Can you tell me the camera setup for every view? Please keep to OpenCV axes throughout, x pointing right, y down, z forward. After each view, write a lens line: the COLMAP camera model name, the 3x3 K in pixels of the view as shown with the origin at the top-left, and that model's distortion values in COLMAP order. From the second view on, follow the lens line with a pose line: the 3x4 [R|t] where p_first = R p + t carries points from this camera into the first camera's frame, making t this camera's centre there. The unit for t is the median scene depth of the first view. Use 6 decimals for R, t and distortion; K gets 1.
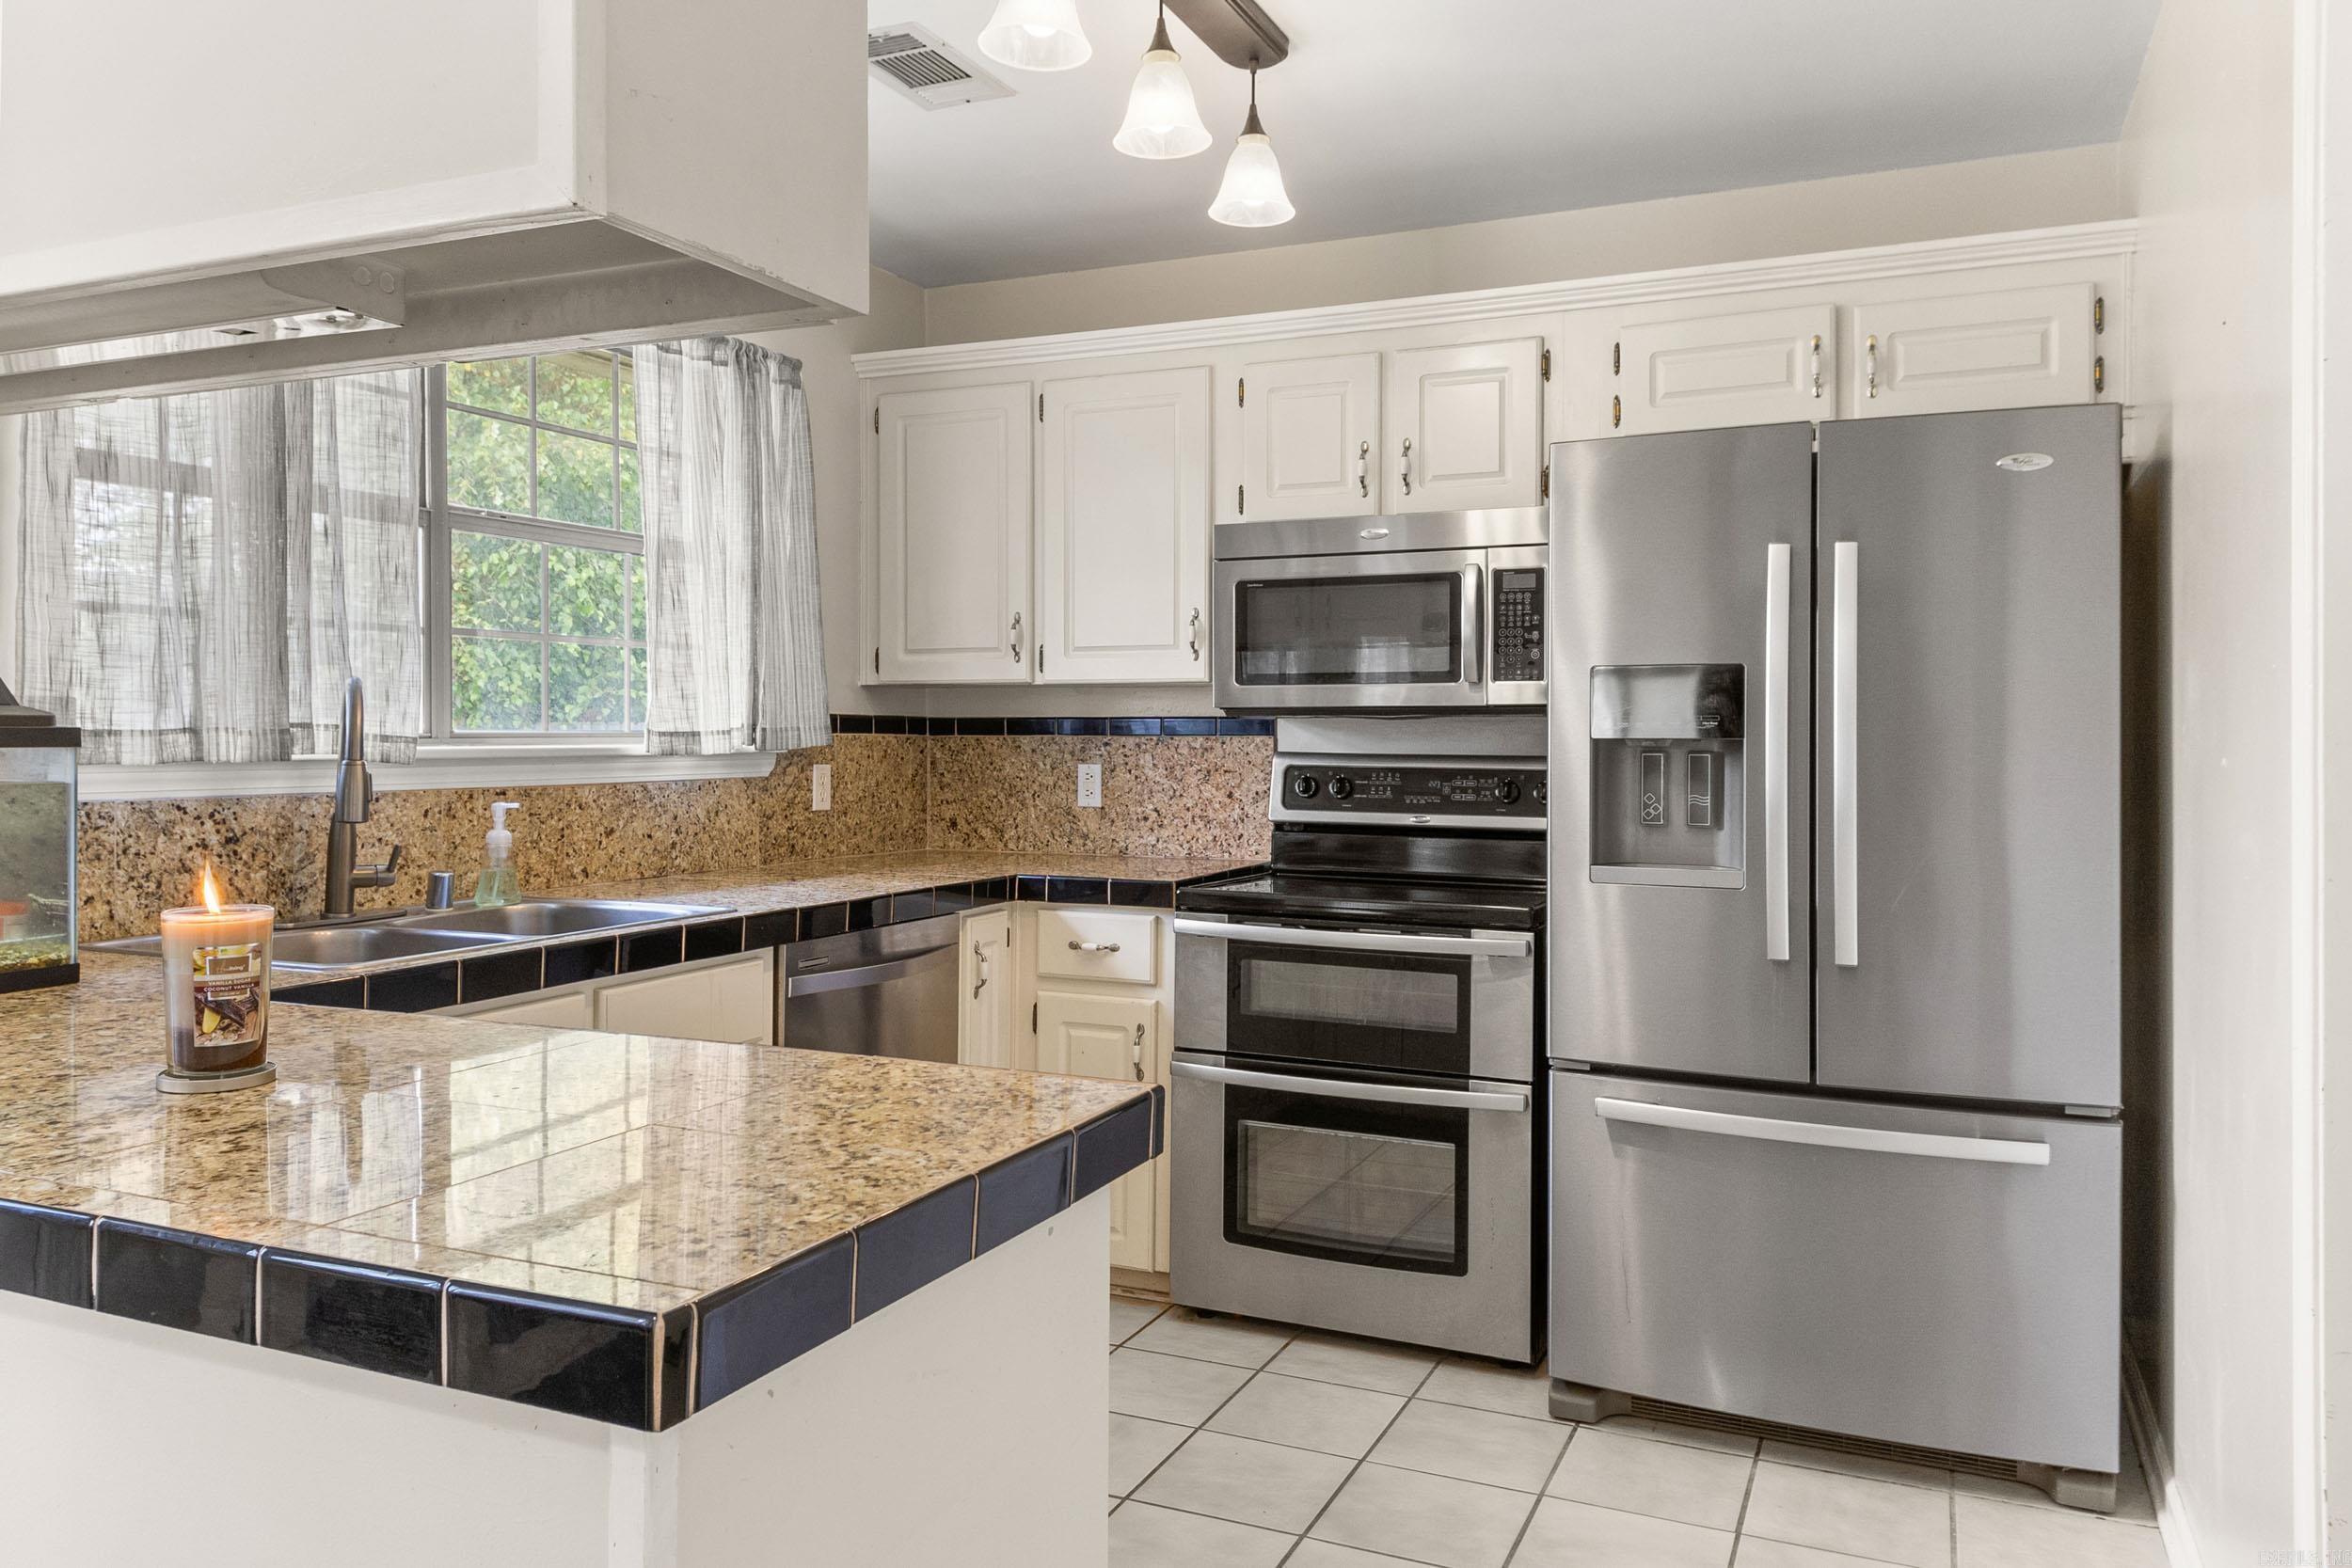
lens RADIAL K [[1696.8, 0, 1172.4], [0, 1696.8, 764.2], [0, 0, 1]] dist [0.028801, -0.040689]
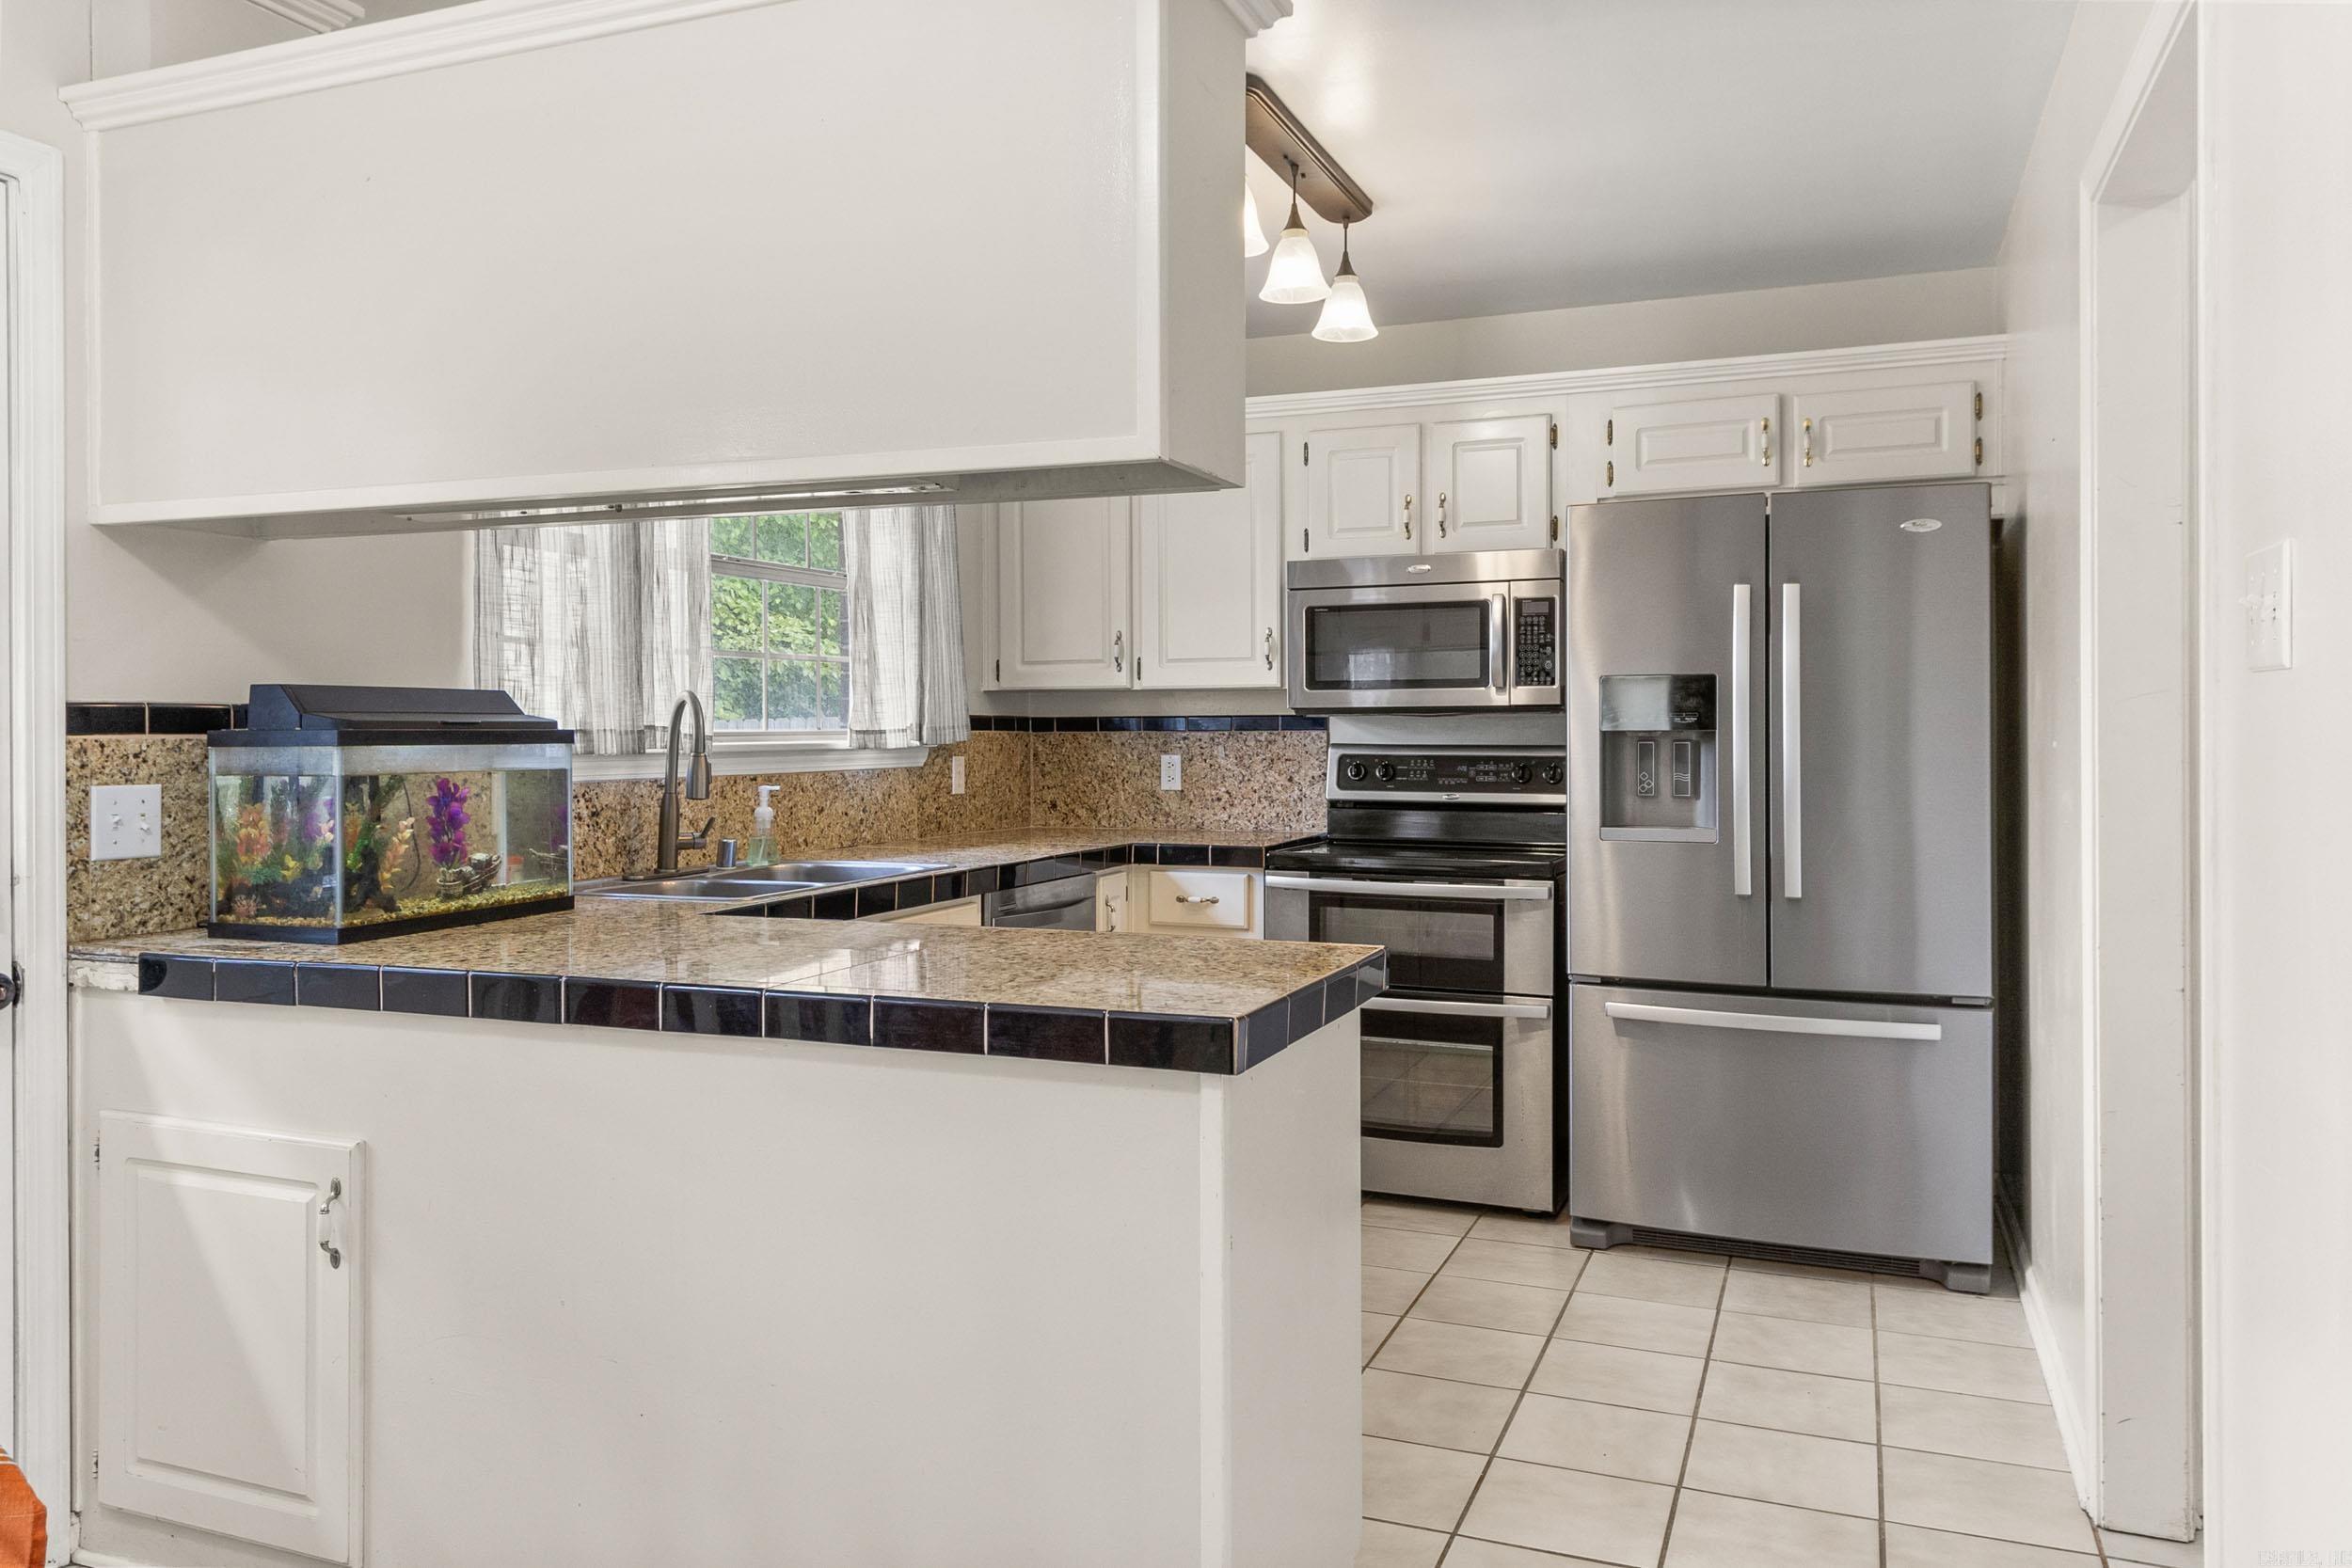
lens RADIAL K [[1696.8, 0, 1174.5], [0, 1696.8, 769.8], [0, 0, 1]] dist [0.028801, -0.040689]
pose [[0.999210, -0.007517, 0.039022, -0.121362], [0.007285, 0.999955, 0.006080, 0.004306], [-0.039066, -0.005791, 0.999220, -0.273049]]
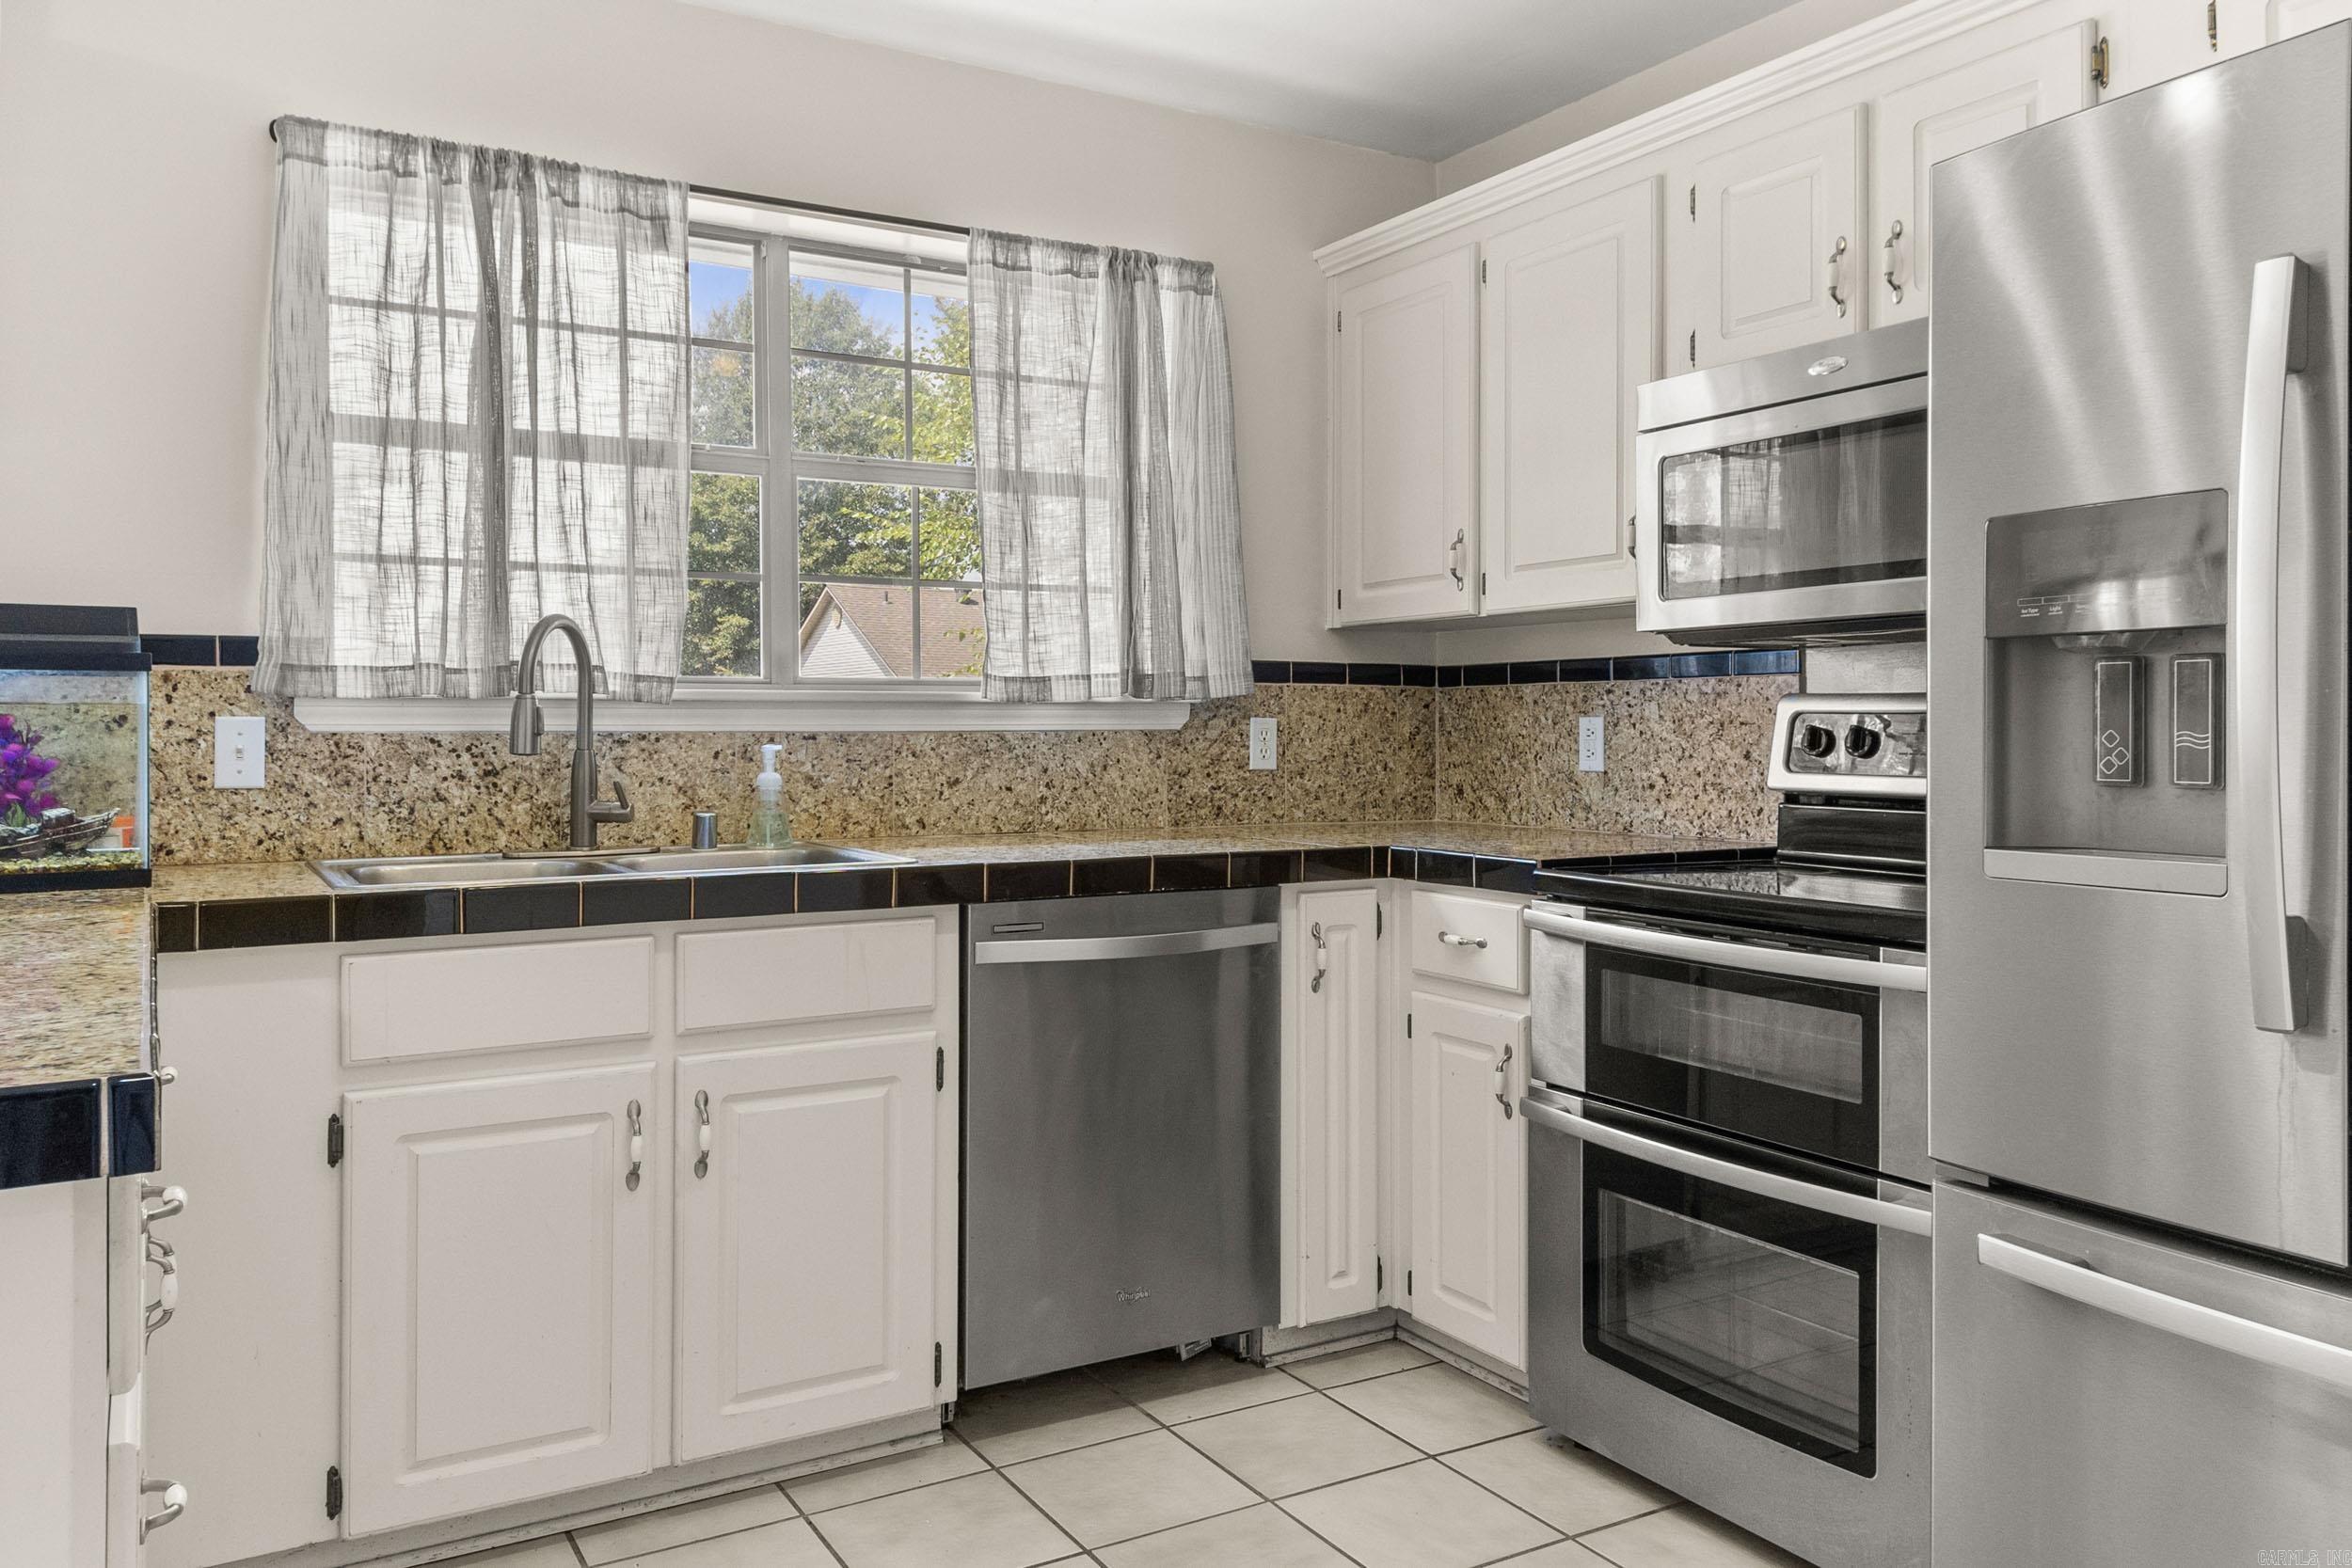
lens RADIAL K [[1696.8, 0, 1145.2], [0, 1696.8, 751.6], [0, 0, 1]] dist [0.028801, -0.040689]
pose [[0.810698, 0.002629, -0.585458, 0.321335], [-0.005764, 0.999977, -0.003492, 0.025940], [0.585436, 0.006206, 0.810695, 0.300674]]
